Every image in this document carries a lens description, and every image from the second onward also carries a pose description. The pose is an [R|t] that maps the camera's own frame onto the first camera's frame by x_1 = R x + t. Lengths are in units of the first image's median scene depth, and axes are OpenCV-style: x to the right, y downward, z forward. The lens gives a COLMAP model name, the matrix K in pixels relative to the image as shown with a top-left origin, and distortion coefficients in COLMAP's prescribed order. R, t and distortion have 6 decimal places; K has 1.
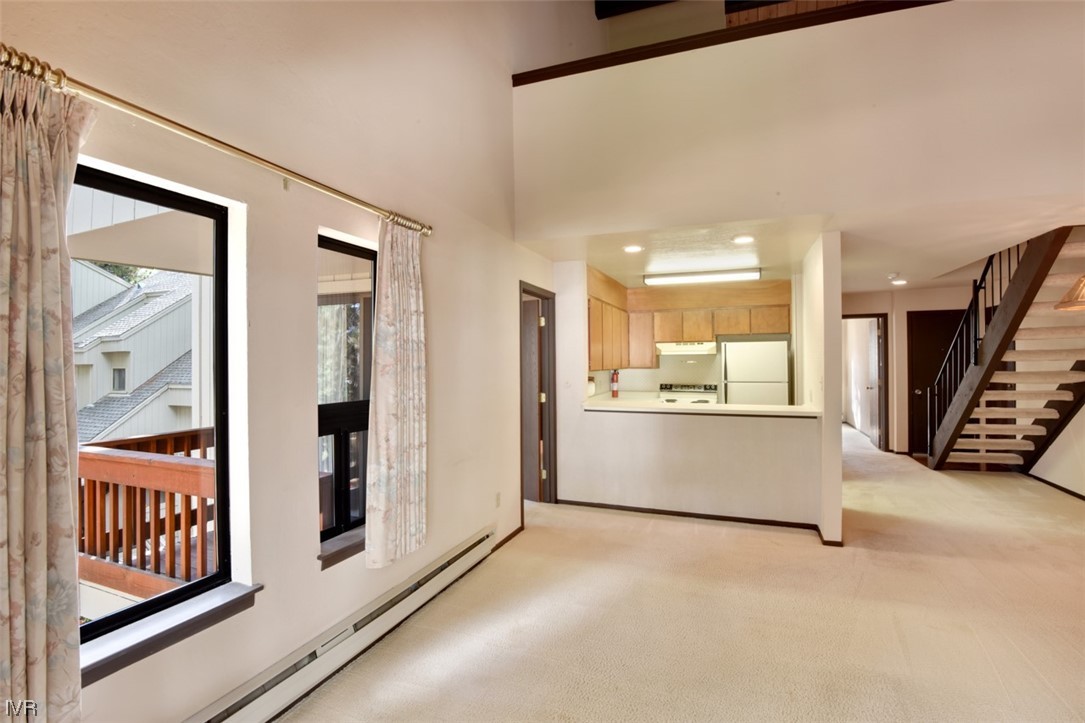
lens RADIAL K [[521.3, 0, 546.0], [0, 521.3, 355.4], [0, 0, 1]] dist [-0.014254, -0.015315]
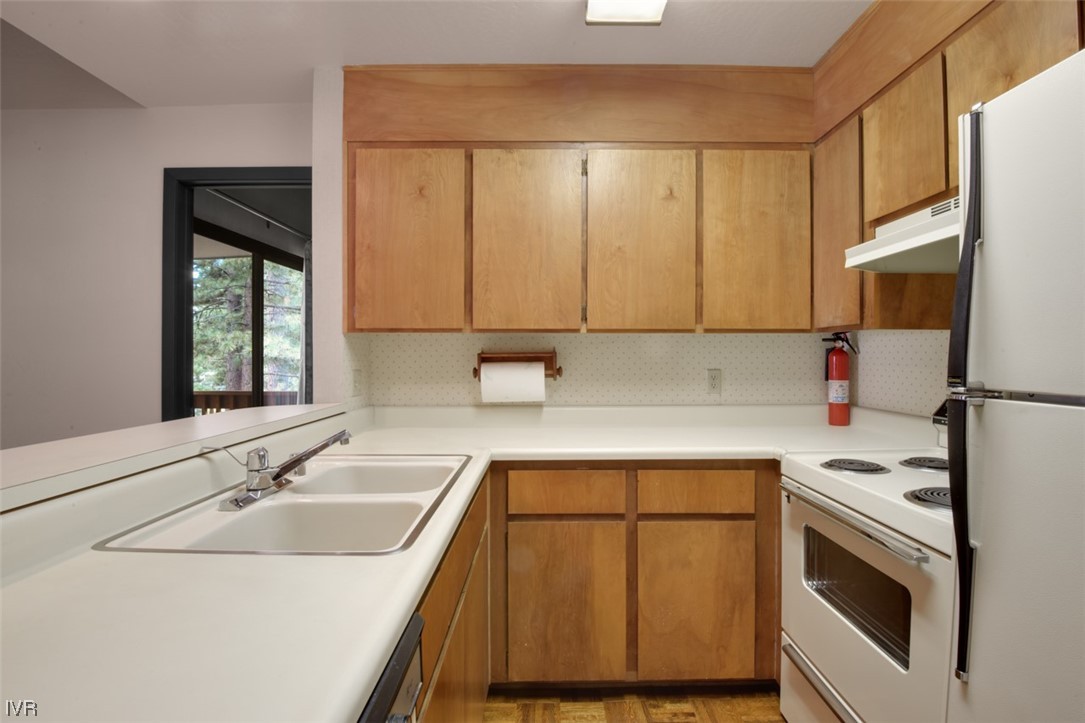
lens RADIAL K [[512.6, 0, 549.6], [0, 512.6, 360.5], [0, 0, 1]] dist [-0.017462, -0.010811]
pose [[0.362457, 0.014276, -0.931891, 0.418306], [0.006545, 0.999819, 0.017862, 0.038802], [0.931977, -0.012573, 0.362298, 0.830639]]
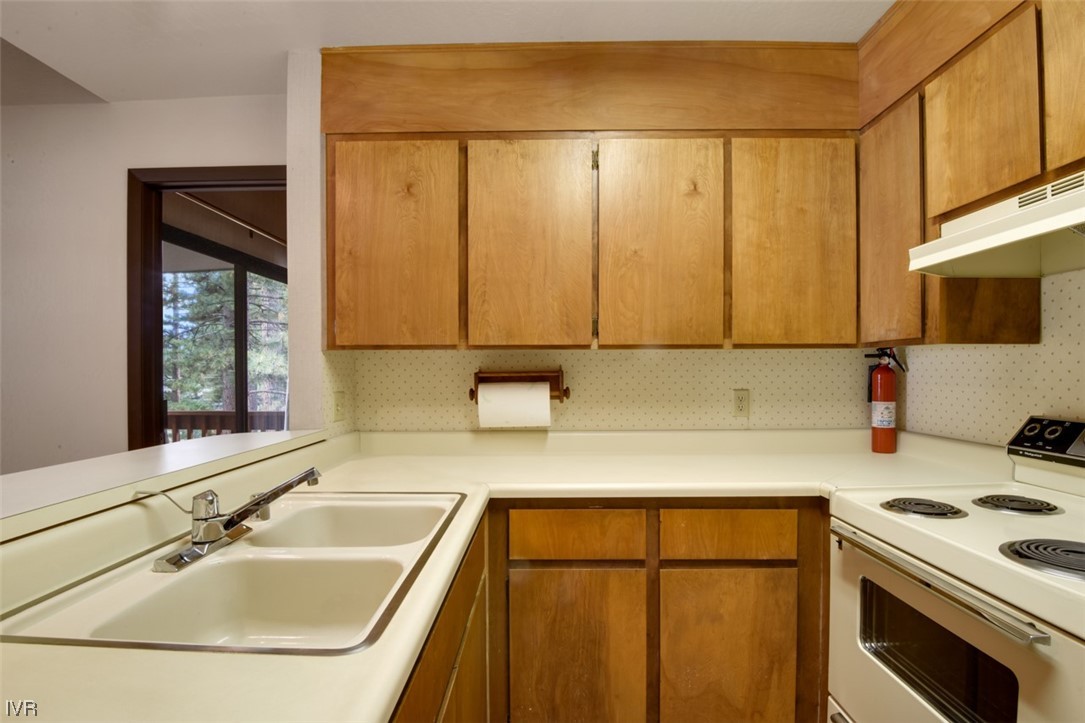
lens RADIAL K [[522.5, 0, 542.2], [0, 522.5, 380.2], [0, 0, 1]] dist [-0.020364, -0.012926]
pose [[0.345590, 0.019734, -0.938178, 0.384393], [0.010434, 0.999636, 0.024870, 0.036927], [0.938327, -0.018383, 0.345259, 0.841173]]
